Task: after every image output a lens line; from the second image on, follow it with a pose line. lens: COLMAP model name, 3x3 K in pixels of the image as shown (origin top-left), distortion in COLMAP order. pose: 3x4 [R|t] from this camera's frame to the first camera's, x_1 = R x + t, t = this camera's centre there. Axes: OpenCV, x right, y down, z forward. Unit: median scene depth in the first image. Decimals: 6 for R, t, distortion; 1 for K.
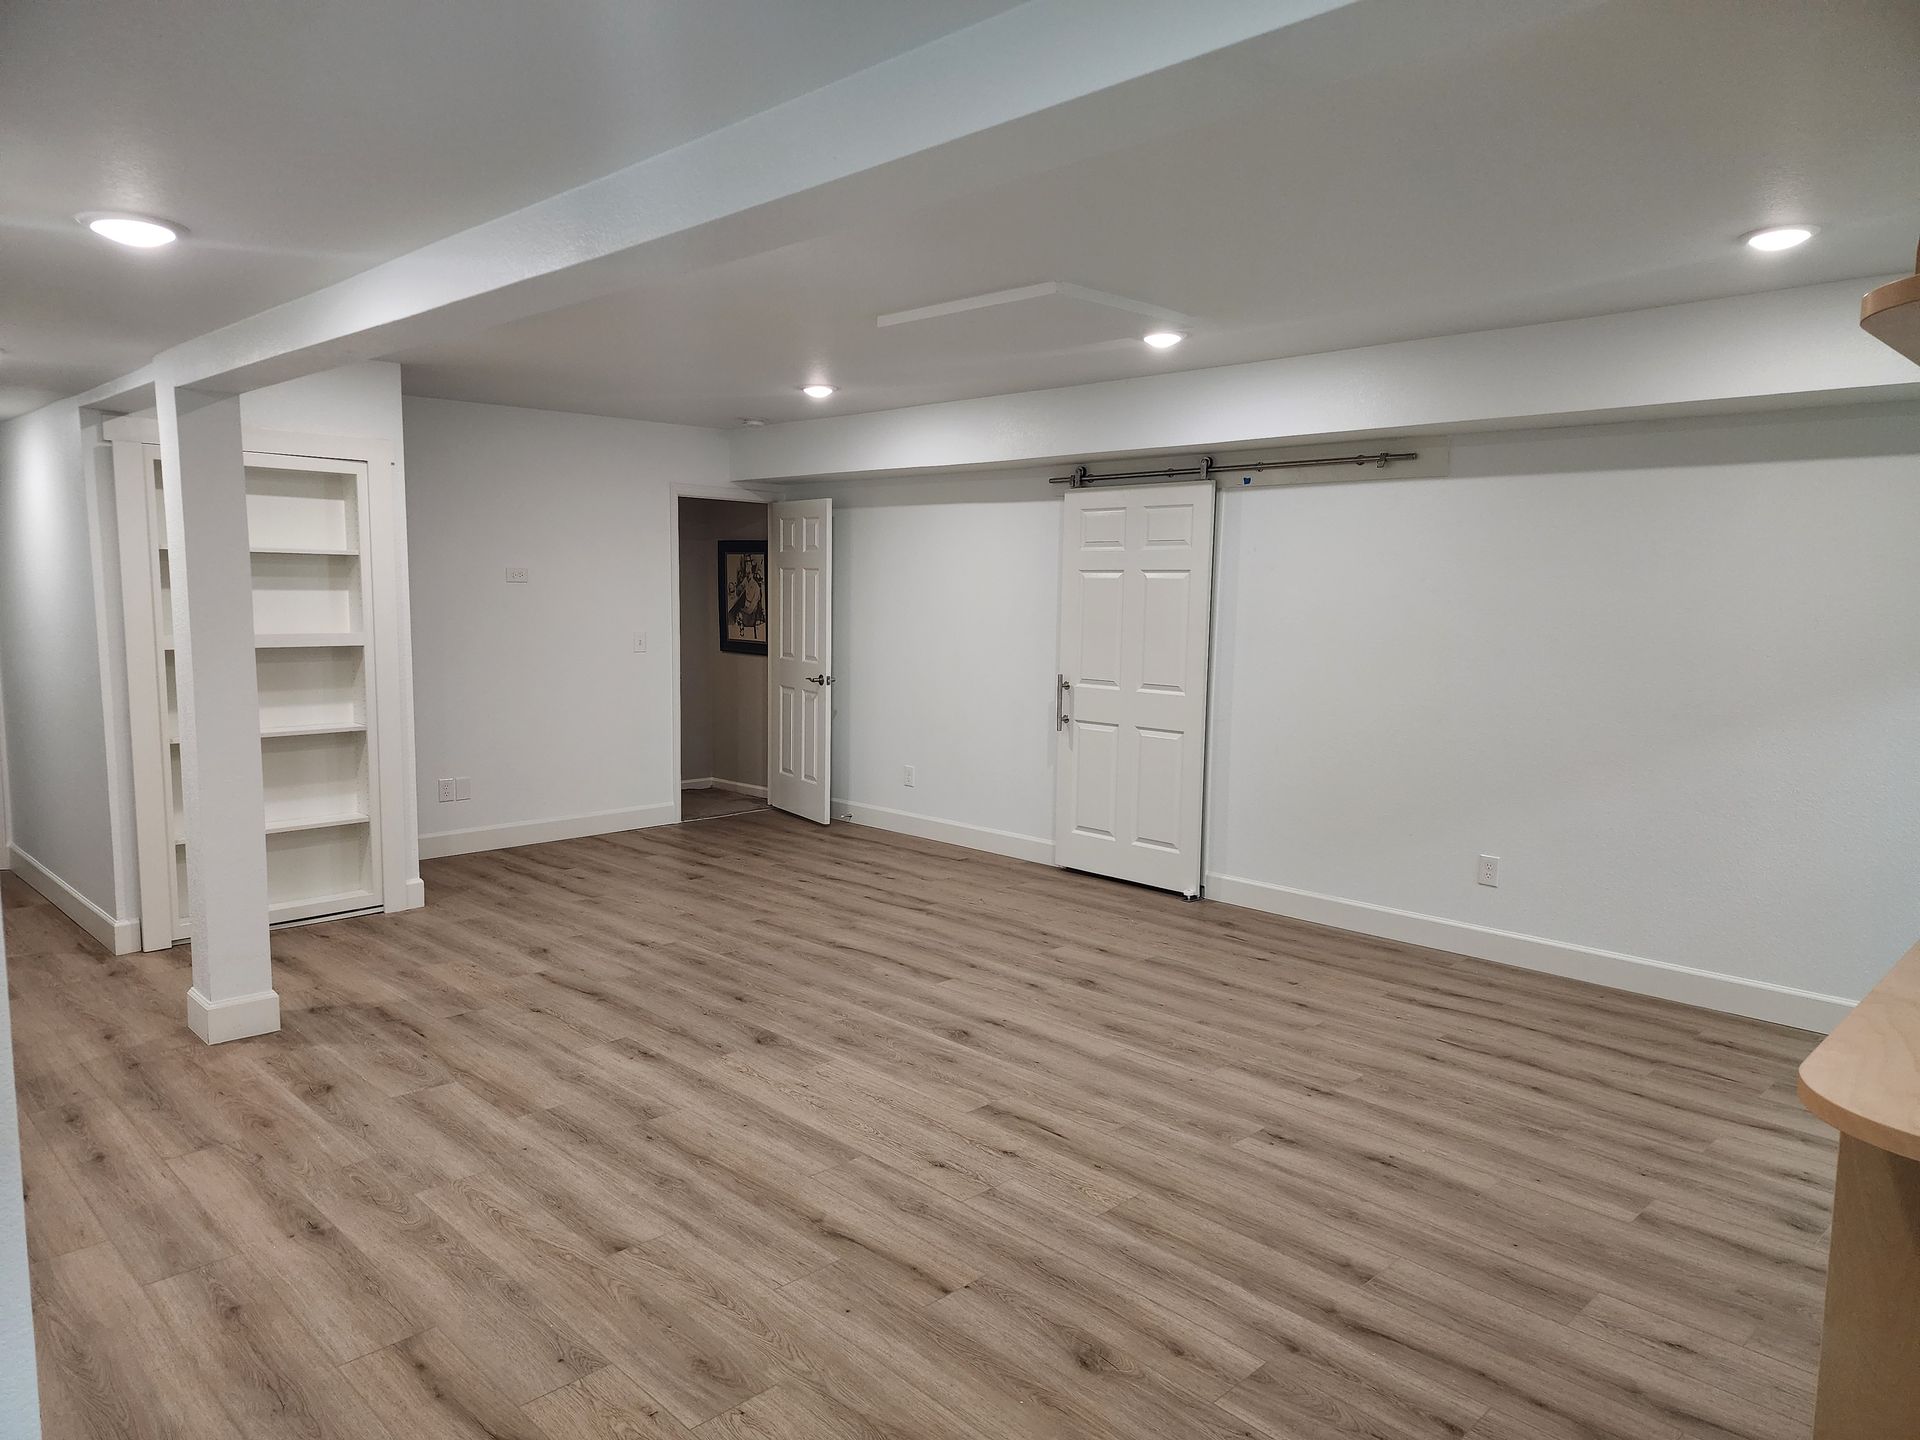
lens RADIAL K [[1301.7, 0, 963.5], [0, 1301.7, 714.2], [0, 0, 1]] dist [0.040565, -0.021417]
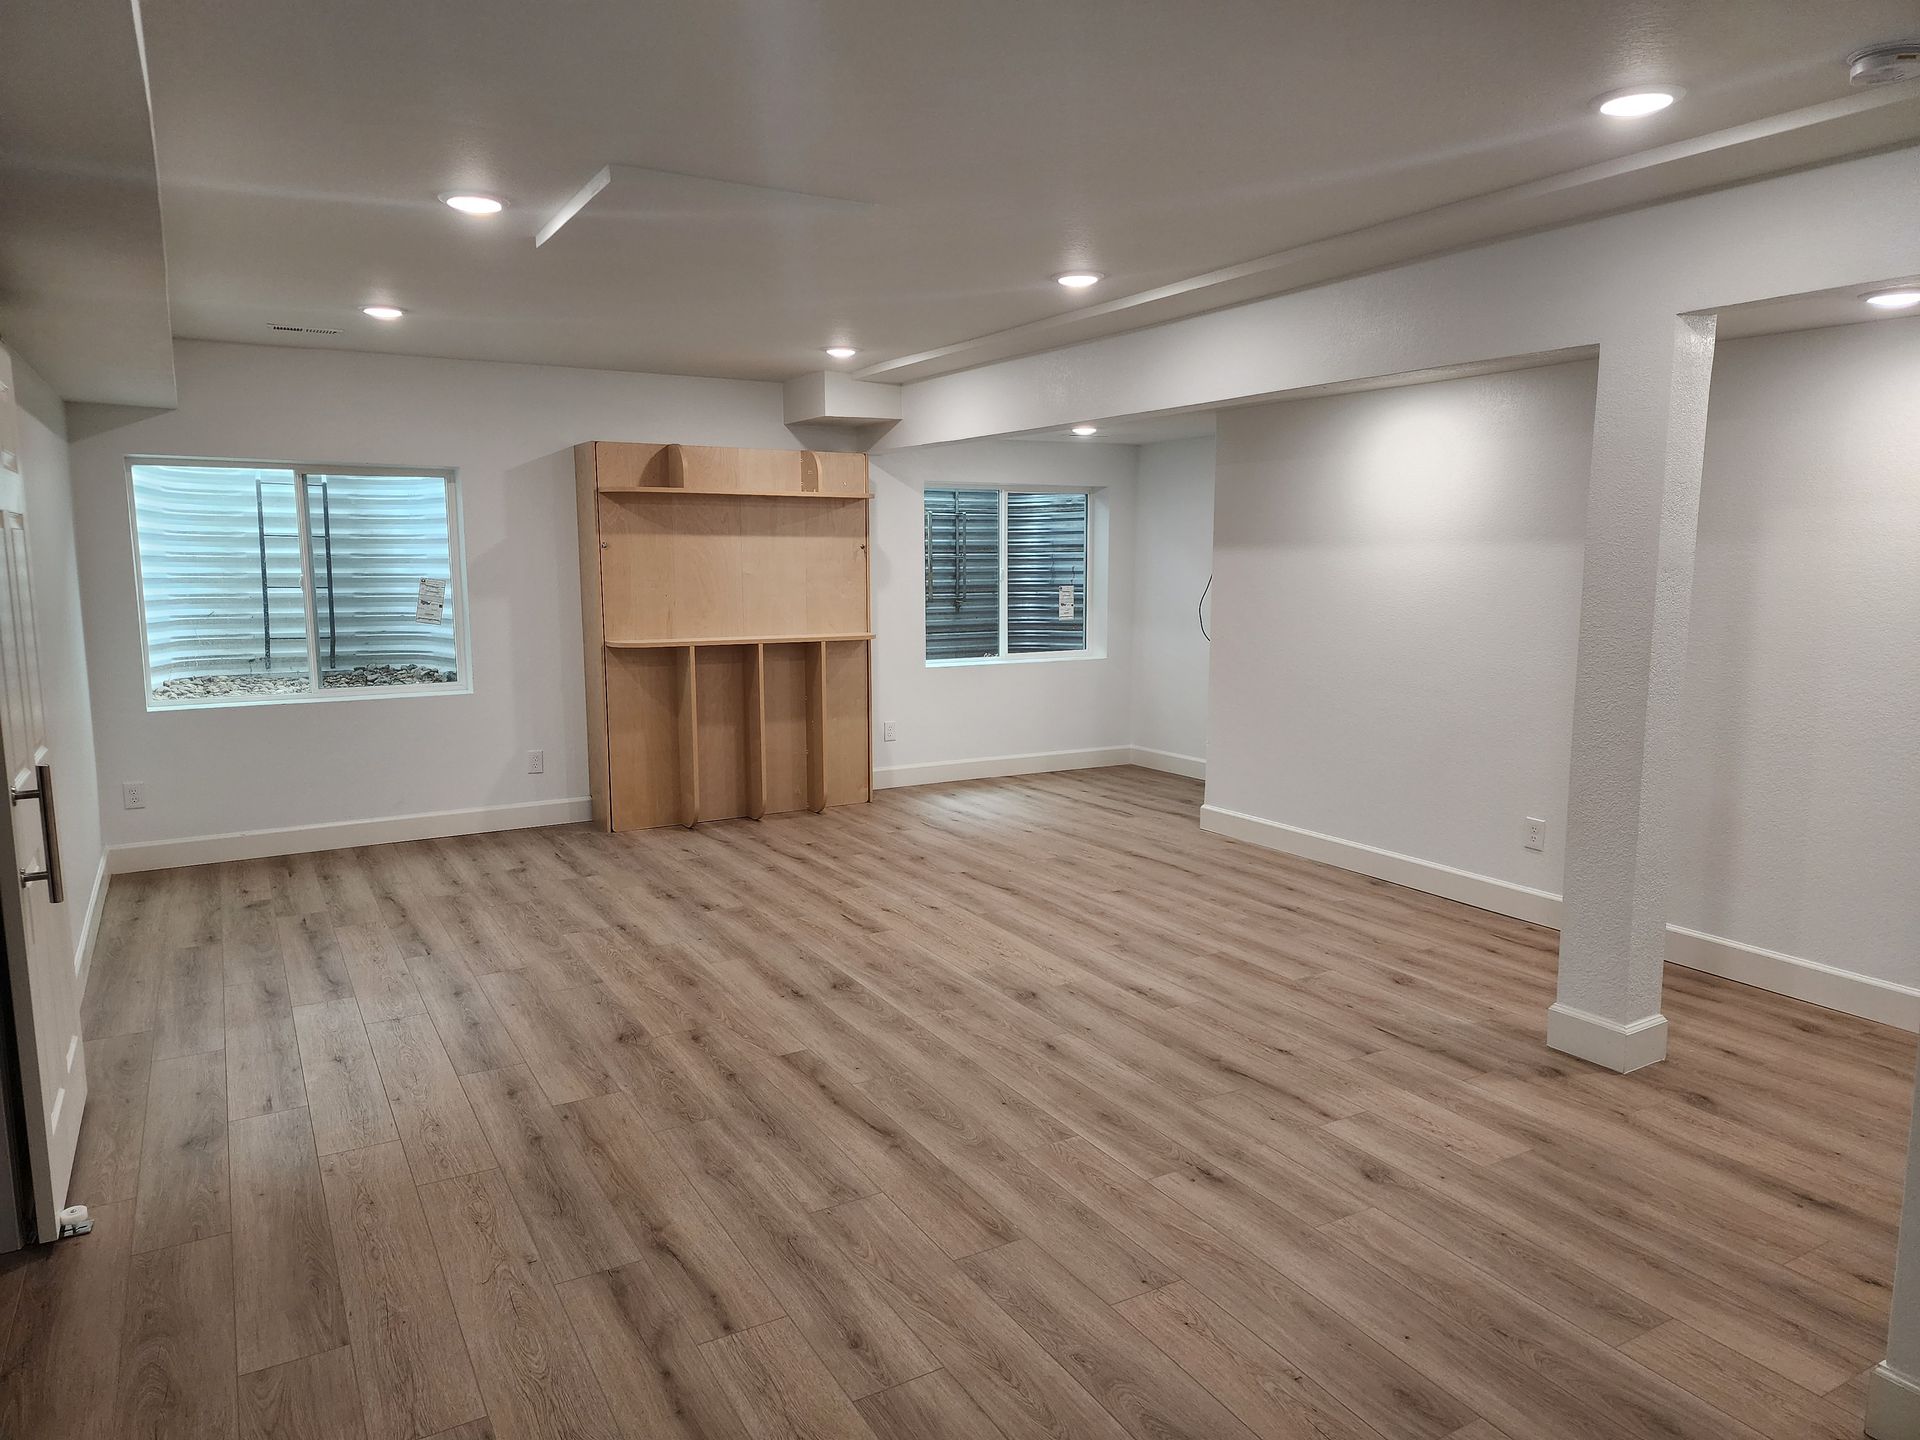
lens RADIAL K [[1301.7, 0, 959.5], [0, 1301.7, 731.6], [0, 0, 1]] dist [0.040565, -0.021417]
pose [[-0.967526, -0.046579, 0.248445, -0.360825], [0.015090, 0.970479, 0.240714, -0.207499], [-0.252322, 0.236646, -0.938260, 2.014462]]
